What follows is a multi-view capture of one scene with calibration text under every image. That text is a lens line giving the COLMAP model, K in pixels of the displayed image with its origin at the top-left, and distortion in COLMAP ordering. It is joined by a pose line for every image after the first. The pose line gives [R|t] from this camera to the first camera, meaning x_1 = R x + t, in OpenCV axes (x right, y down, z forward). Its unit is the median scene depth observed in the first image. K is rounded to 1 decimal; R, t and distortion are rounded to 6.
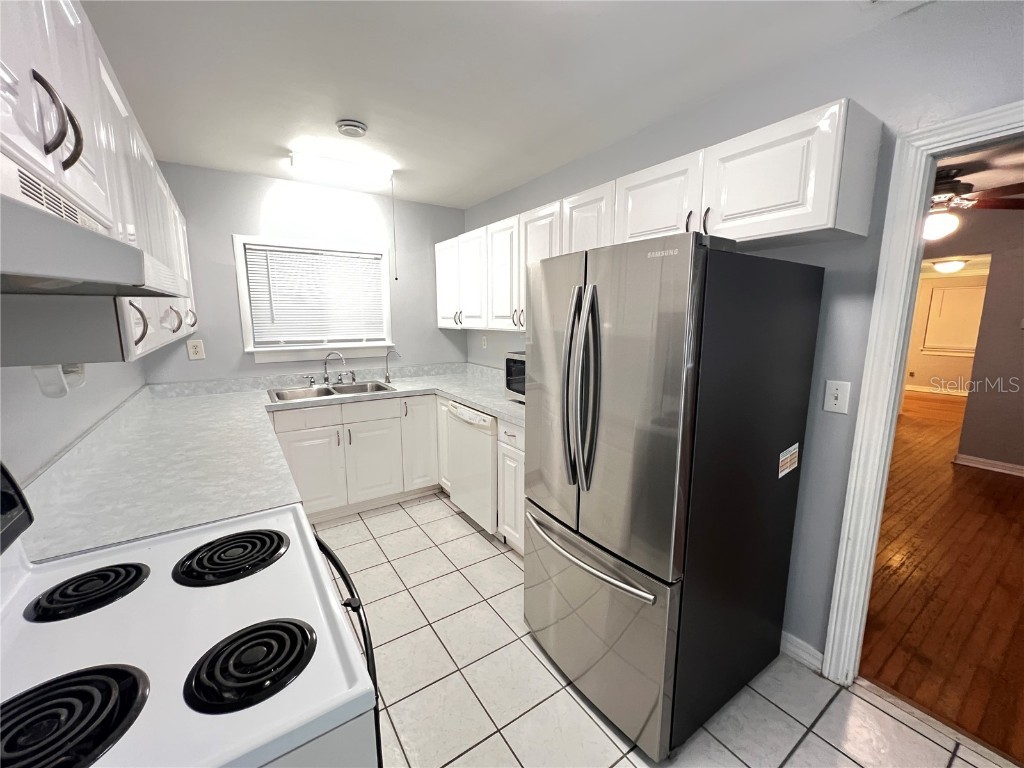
lens RADIAL K [[407.3, 0, 507.5], [0, 407.3, 383.2], [0, 0, 1]] dist [-0.004031, 0.000358]
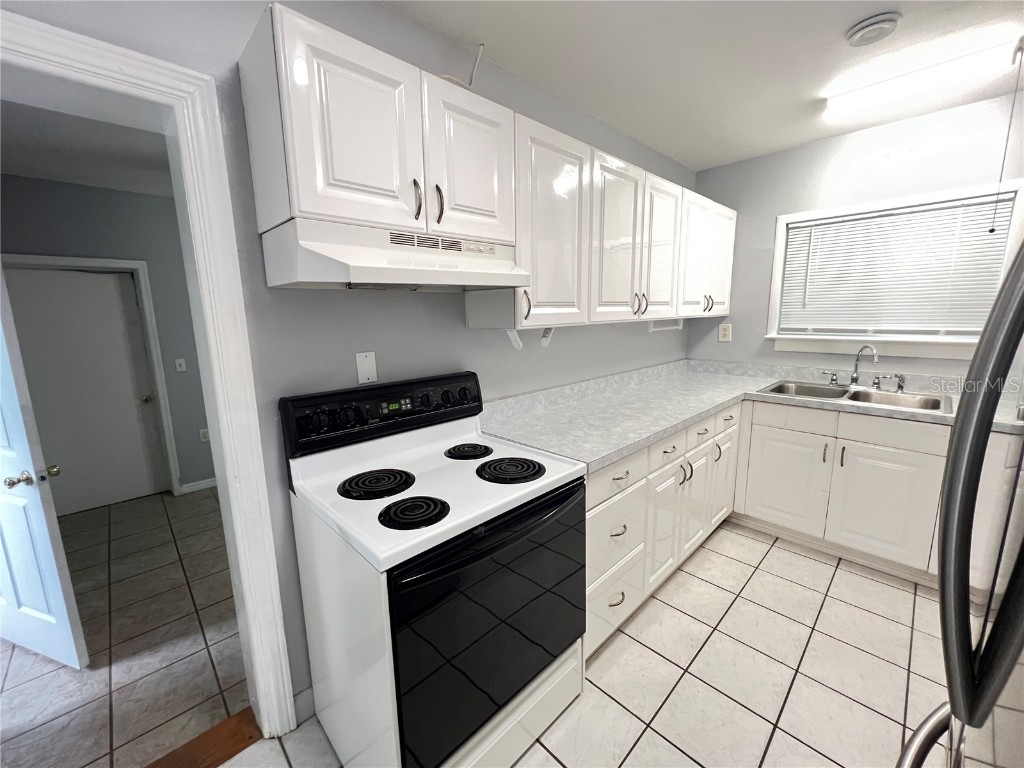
lens RADIAL K [[407.3, 0, 510.7], [0, 407.3, 382.9], [0, 0, 1]] dist [-0.004031, 0.000358]
pose [[0.182685, 0.167338, -0.968826, 0.352088], [-0.141713, 0.979601, 0.142477, -0.039463], [0.972905, 0.111267, 0.202672, 0.372557]]
